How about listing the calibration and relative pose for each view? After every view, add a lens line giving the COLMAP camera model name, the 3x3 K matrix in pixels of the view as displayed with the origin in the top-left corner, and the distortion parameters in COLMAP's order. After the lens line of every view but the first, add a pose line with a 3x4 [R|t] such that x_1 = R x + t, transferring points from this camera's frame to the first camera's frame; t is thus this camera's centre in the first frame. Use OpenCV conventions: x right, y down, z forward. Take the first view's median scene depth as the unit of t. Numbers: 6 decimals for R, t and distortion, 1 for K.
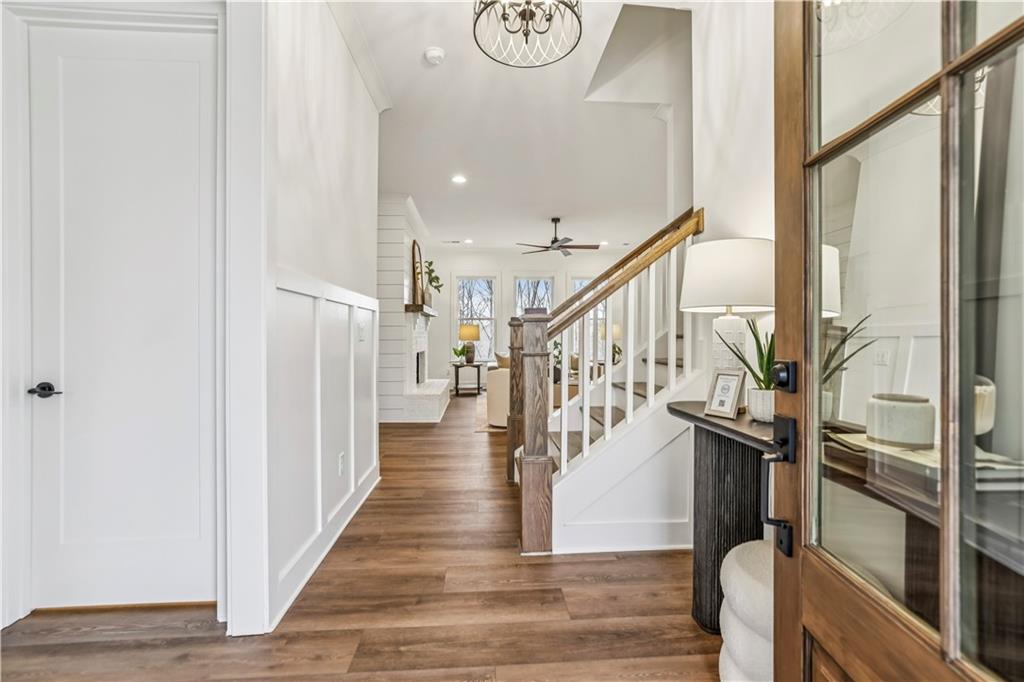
lens RADIAL K [[438.6, 0, 511.7], [0, 438.6, 339.0], [0, 0, 1]] dist [-0.039427, 0.009413]
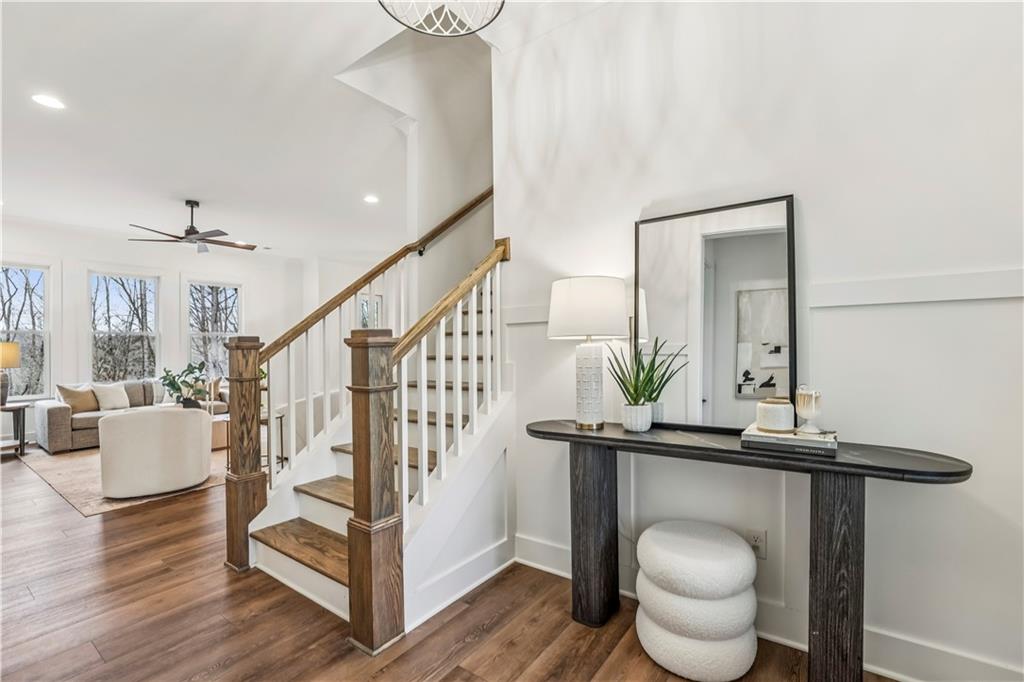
lens RADIAL K [[446.2, 0, 527.8], [0, 446.2, 349.6], [0, 0, 1]] dist [-0.038974, 0.005686]
pose [[0.630742, -0.008094, 0.775950, -0.390883], [0.018369, 0.999821, -0.004502, -0.026408], [-0.775775, 0.017093, 0.630778, 0.299701]]
